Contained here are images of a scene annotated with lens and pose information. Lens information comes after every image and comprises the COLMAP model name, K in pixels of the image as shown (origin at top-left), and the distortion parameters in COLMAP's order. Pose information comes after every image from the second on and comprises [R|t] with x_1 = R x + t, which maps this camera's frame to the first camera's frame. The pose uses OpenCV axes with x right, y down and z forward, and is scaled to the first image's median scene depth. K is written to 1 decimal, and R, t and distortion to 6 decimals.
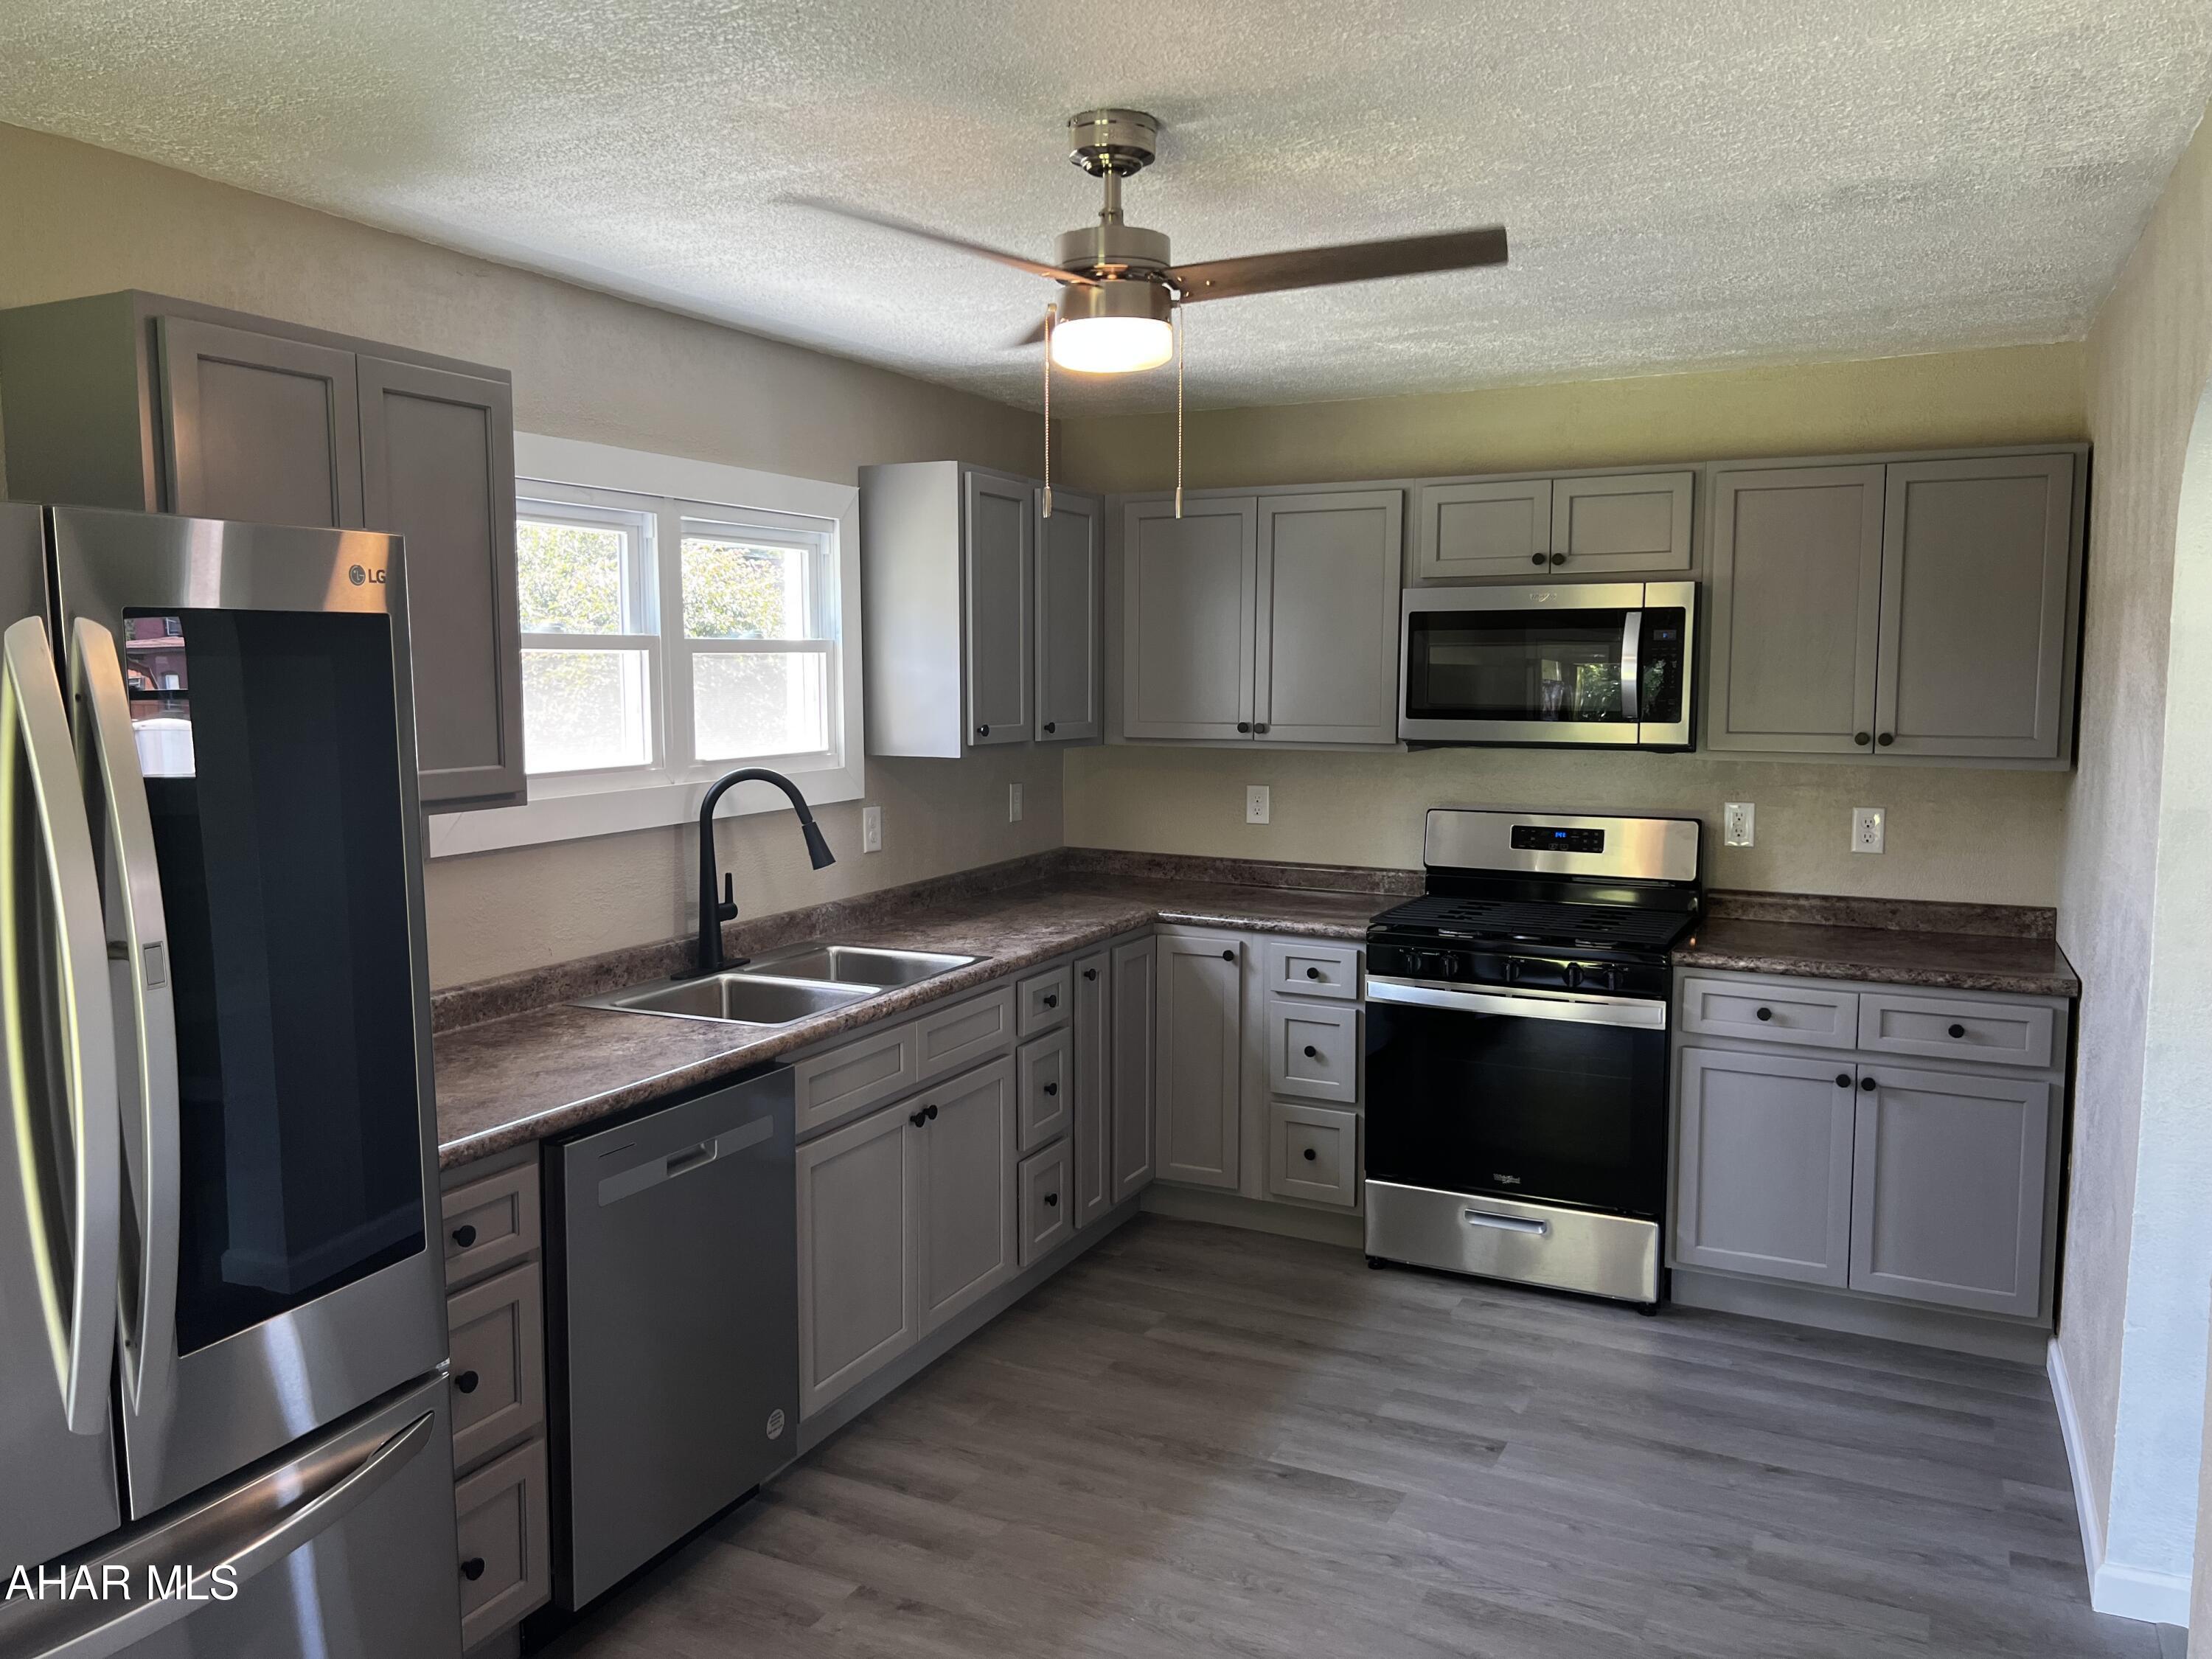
lens RADIAL K [[1656.0, 0, 1115.8], [0, 1656.0, 821.7], [0, 0, 1]] dist [0.069242, -0.090031]
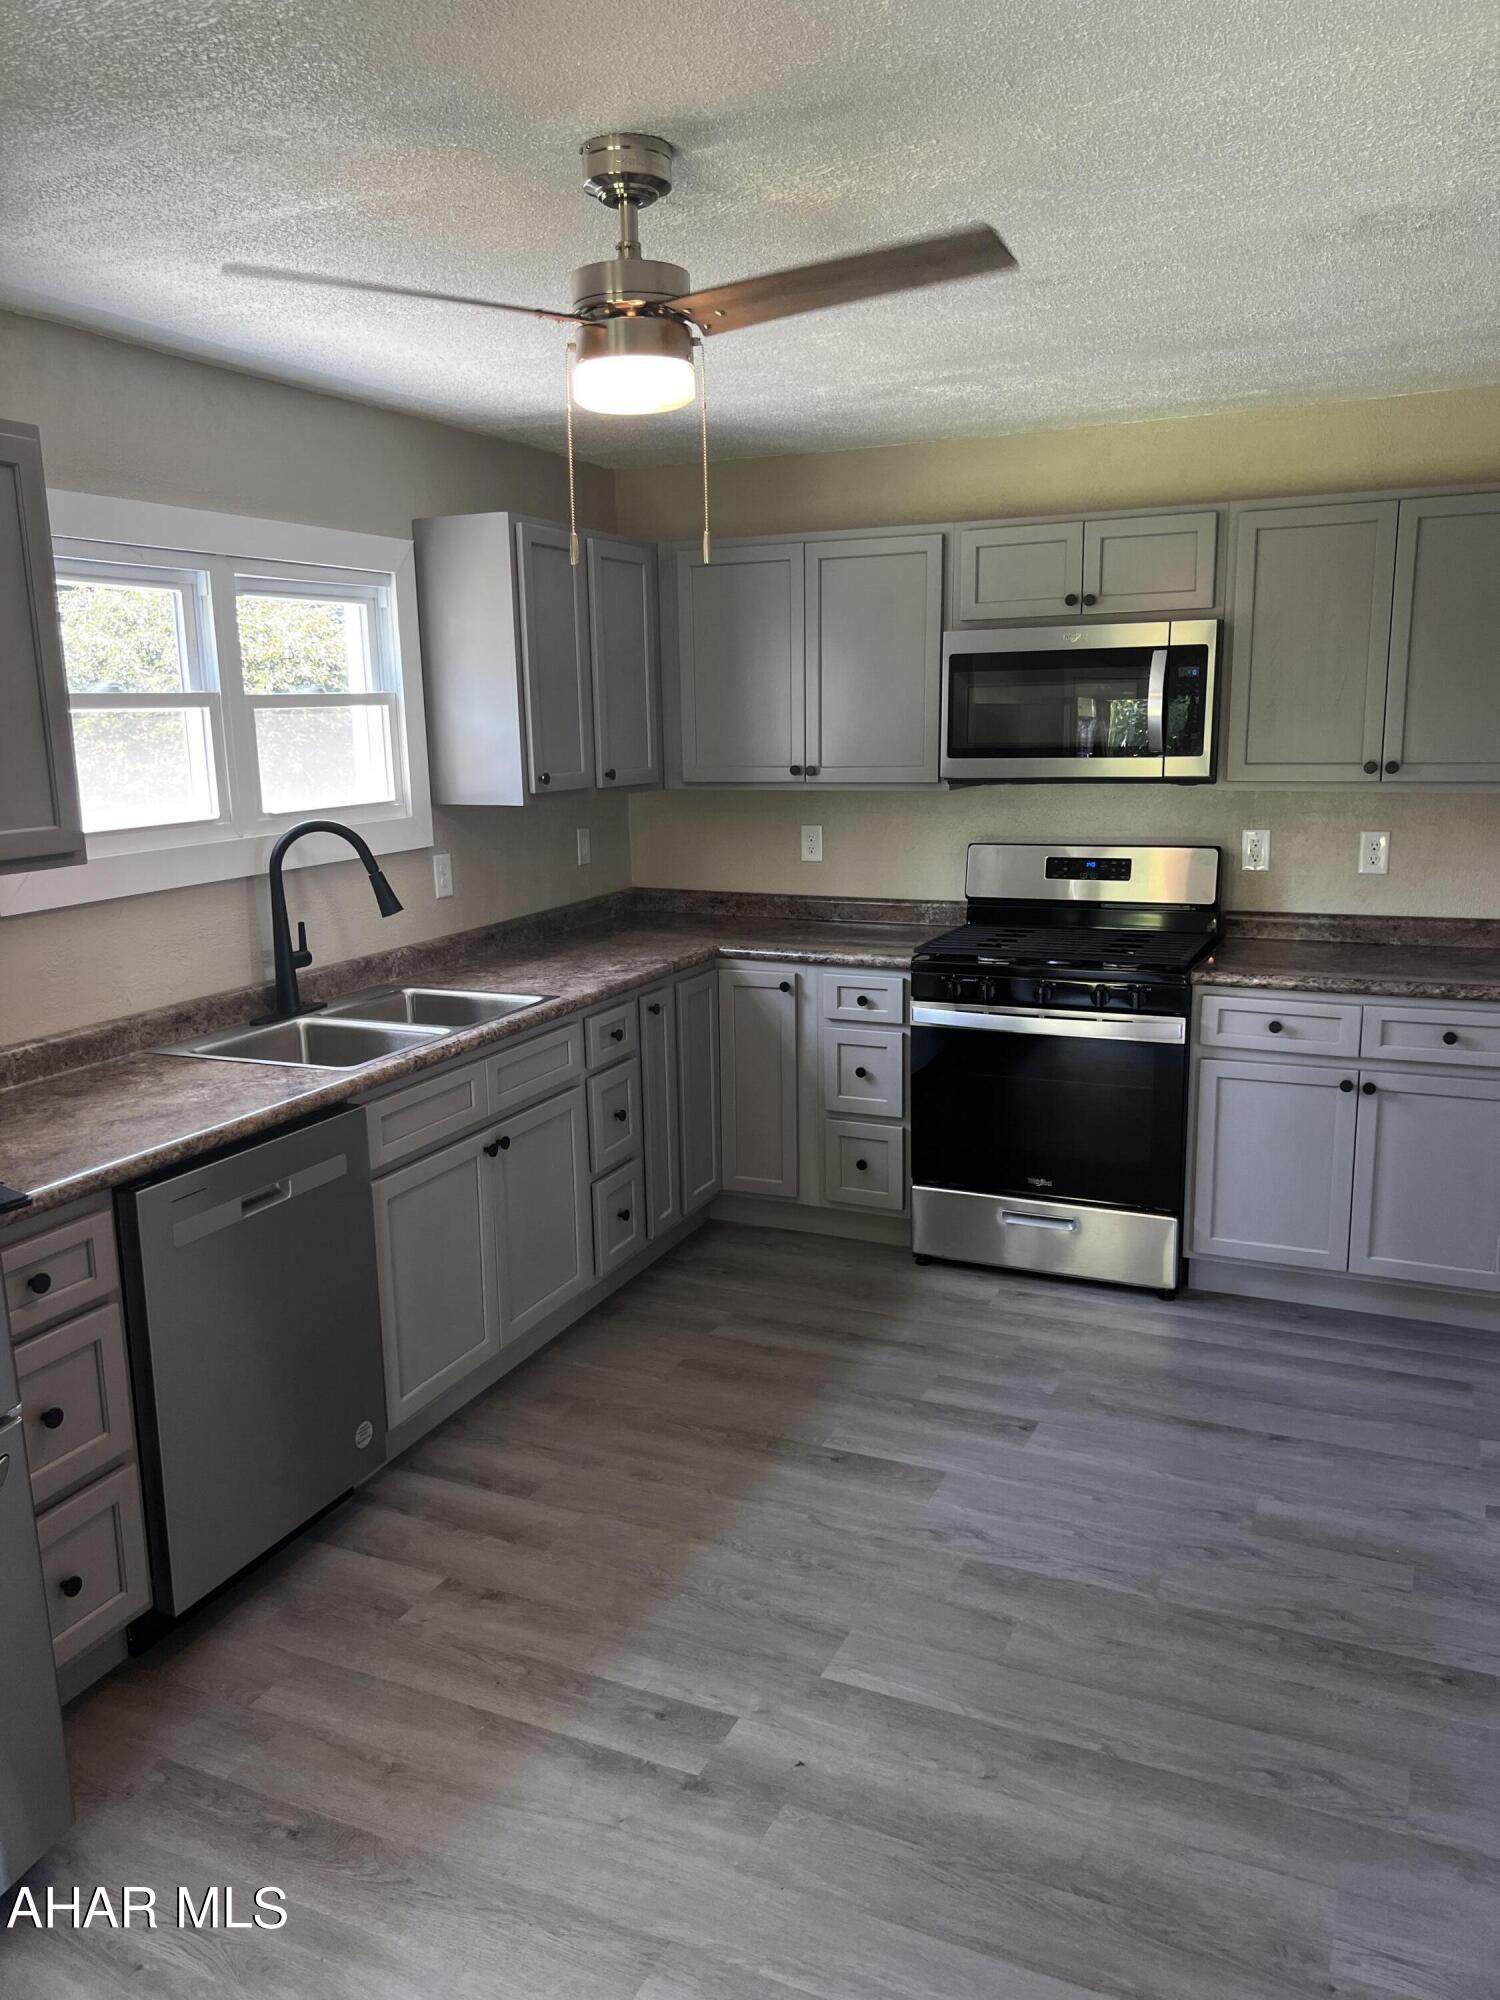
lens RADIAL K [[1497.3, 0, 745.7], [0, 1497.3, 1013.8], [0, 0, 1]] dist [0.069242, -0.090031]
pose [[0.999216, -0.027229, 0.028745, 0.016962], [0.024040, 0.994076, 0.105991, -0.005380], [-0.031461, -0.105217, 0.993951, 0.039836]]
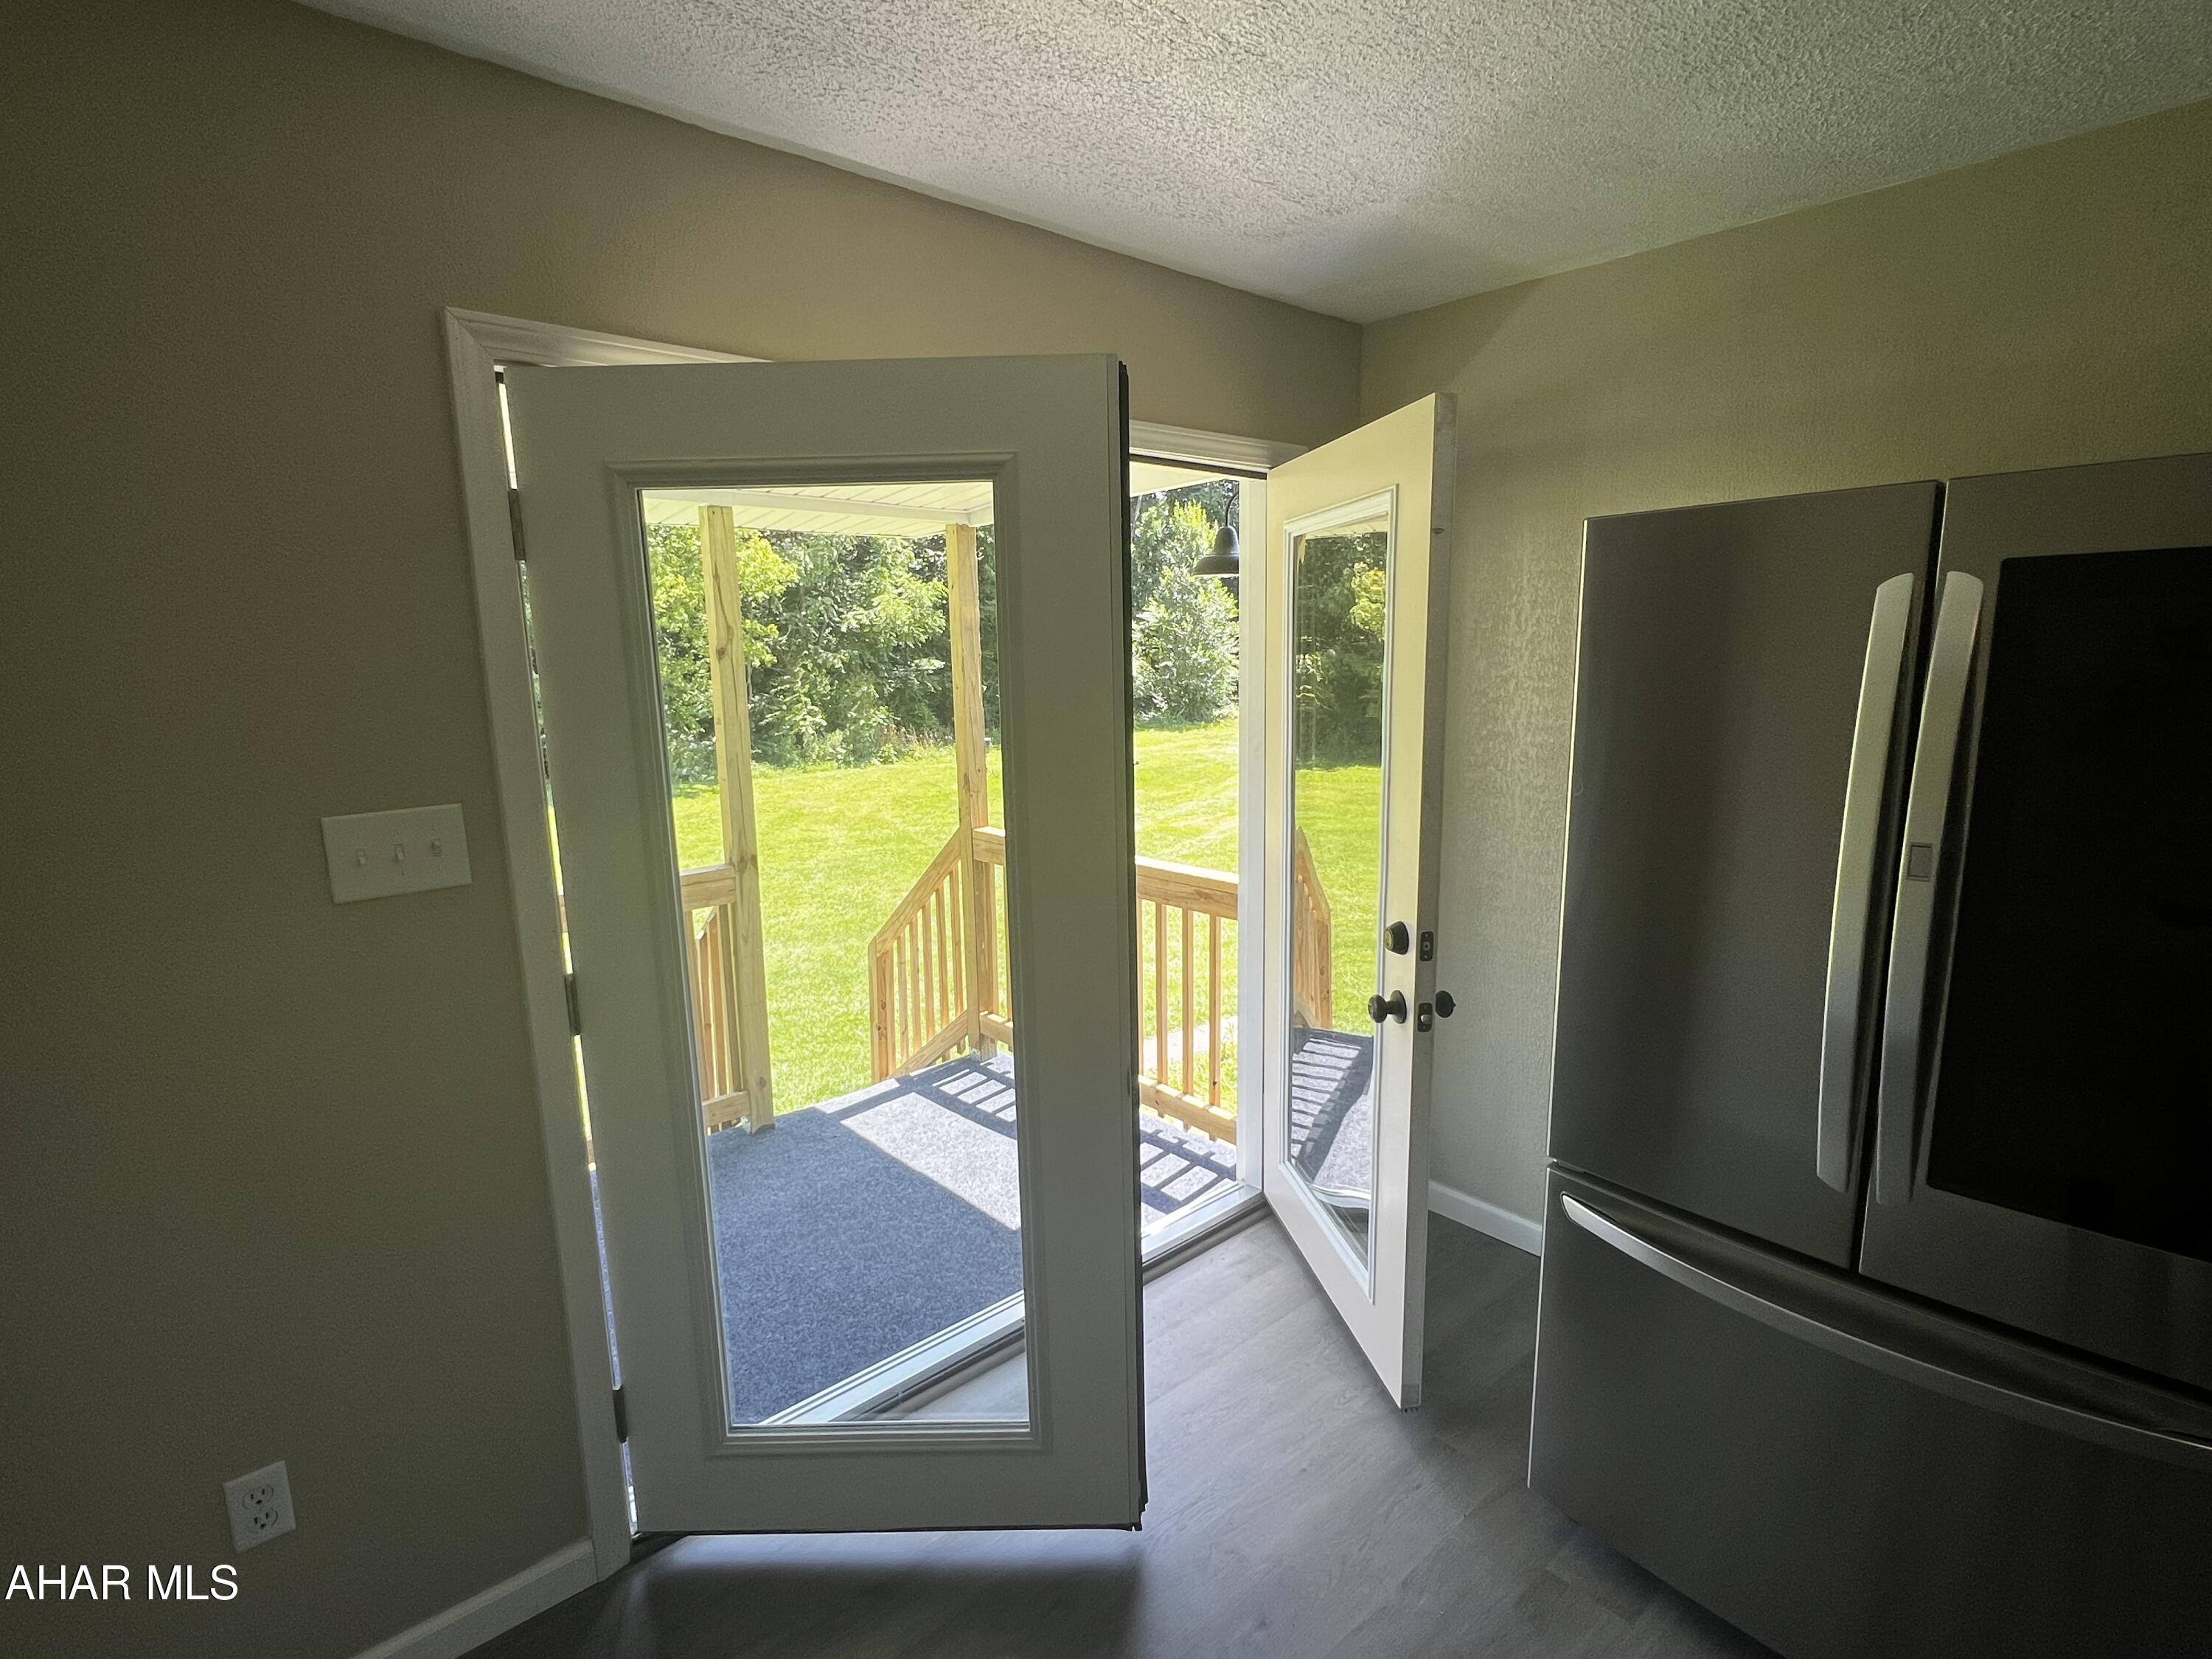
lens RADIAL K [[1070.6, 0, 1106.0], [0, 1070.6, 829.5], [0, 0, 1]] dist [-0.001880, -0.000438]
pose [[-0.384050, 0.166845, -0.908113, 0.151196], [-0.068063, 0.975746, 0.208055, -0.024950], [0.920800, 0.141713, -0.363379, 0.314364]]
